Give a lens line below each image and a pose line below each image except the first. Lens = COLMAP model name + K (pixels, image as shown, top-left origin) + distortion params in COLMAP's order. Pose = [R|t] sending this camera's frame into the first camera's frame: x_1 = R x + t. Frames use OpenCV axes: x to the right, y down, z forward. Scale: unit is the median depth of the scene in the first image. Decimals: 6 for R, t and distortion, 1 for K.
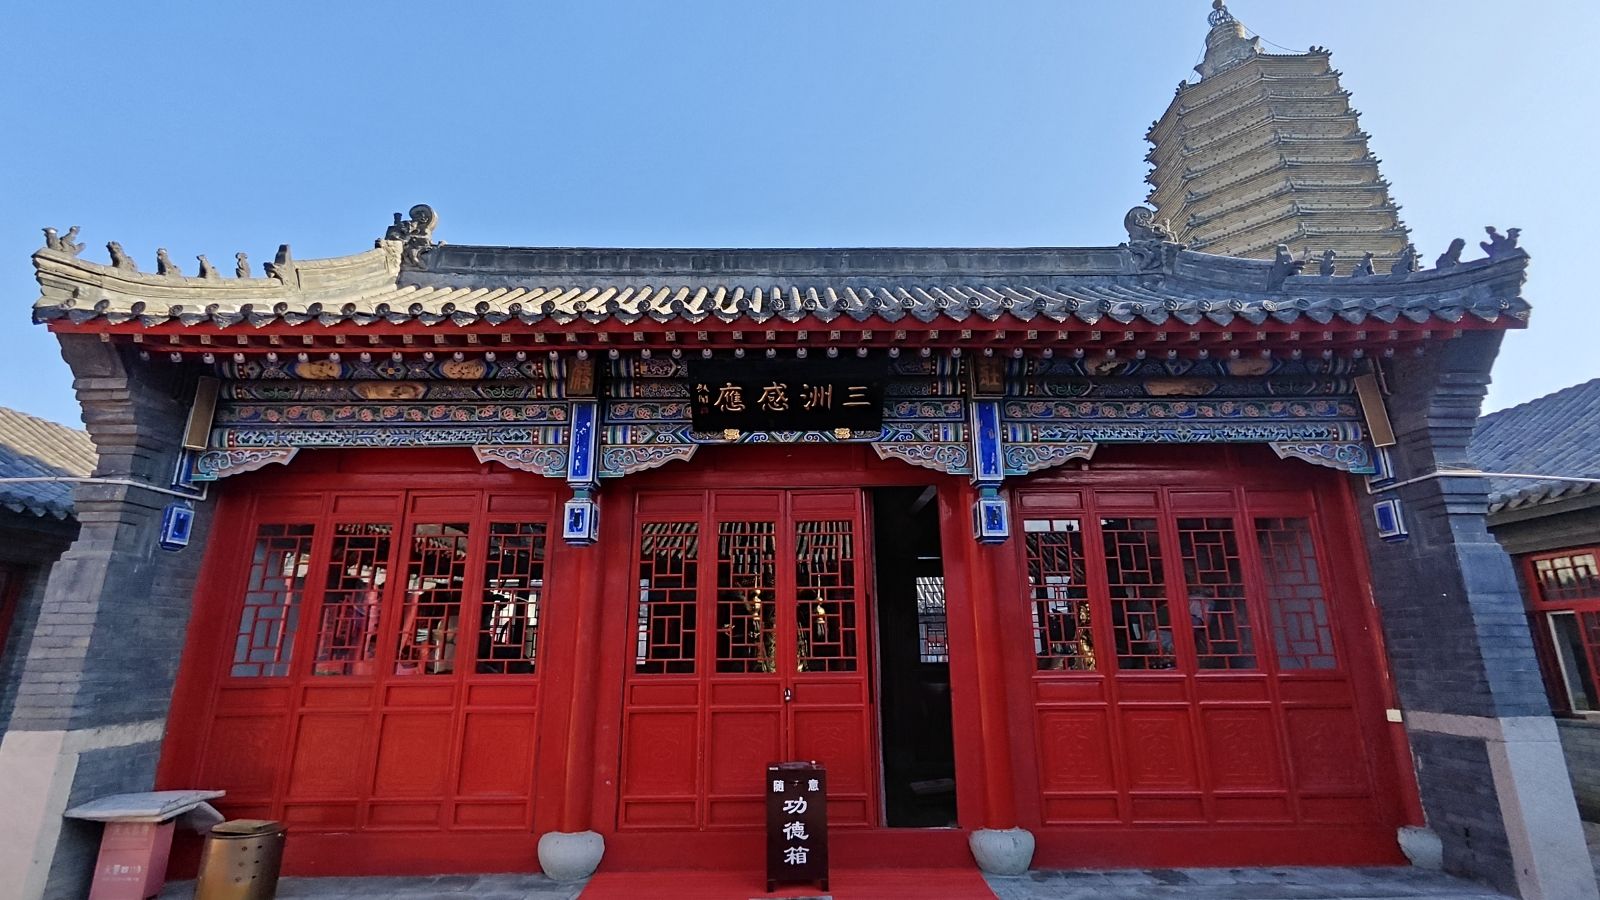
lens RADIAL K [[739.7, 0, 800.0], [0, 739.7, 450.0], [0, 0, 1]] dist [-0.001265, 0.000109]
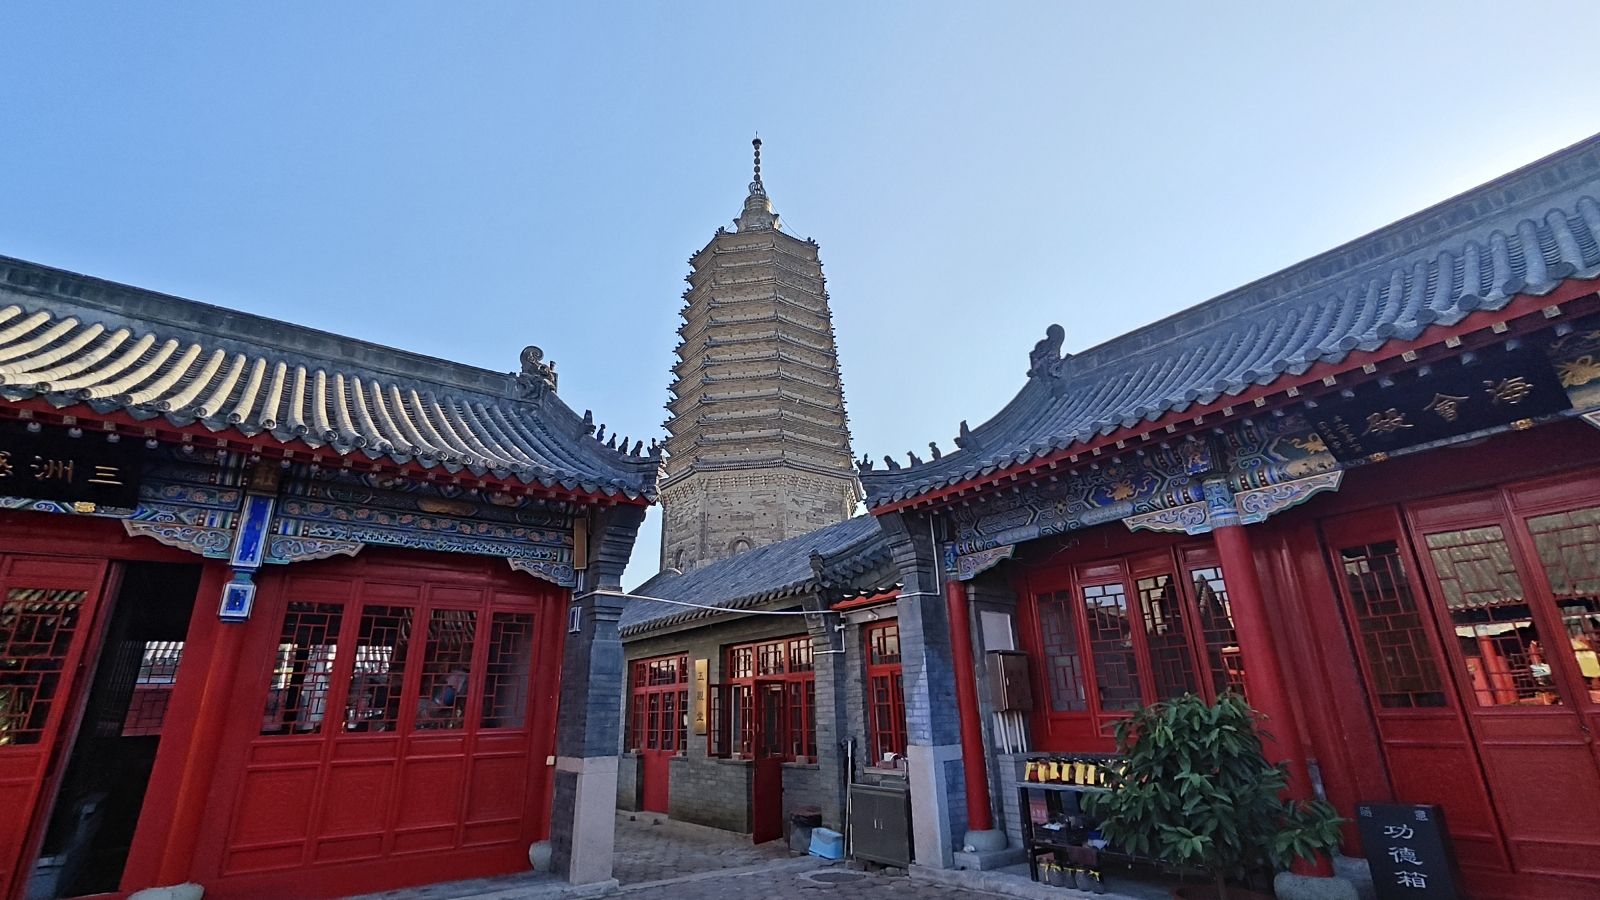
lens RADIAL K [[731.5, 0, 800.0], [0, 731.5, 450.0], [0, 0, 1]] dist [0.010916, 0.000530]
pose [[0.818078, 0.183607, 0.545011, 0.296838], [-0.139675, 0.982726, -0.121410, -0.114582], [-0.557888, 0.023199, 0.829592, -0.422472]]
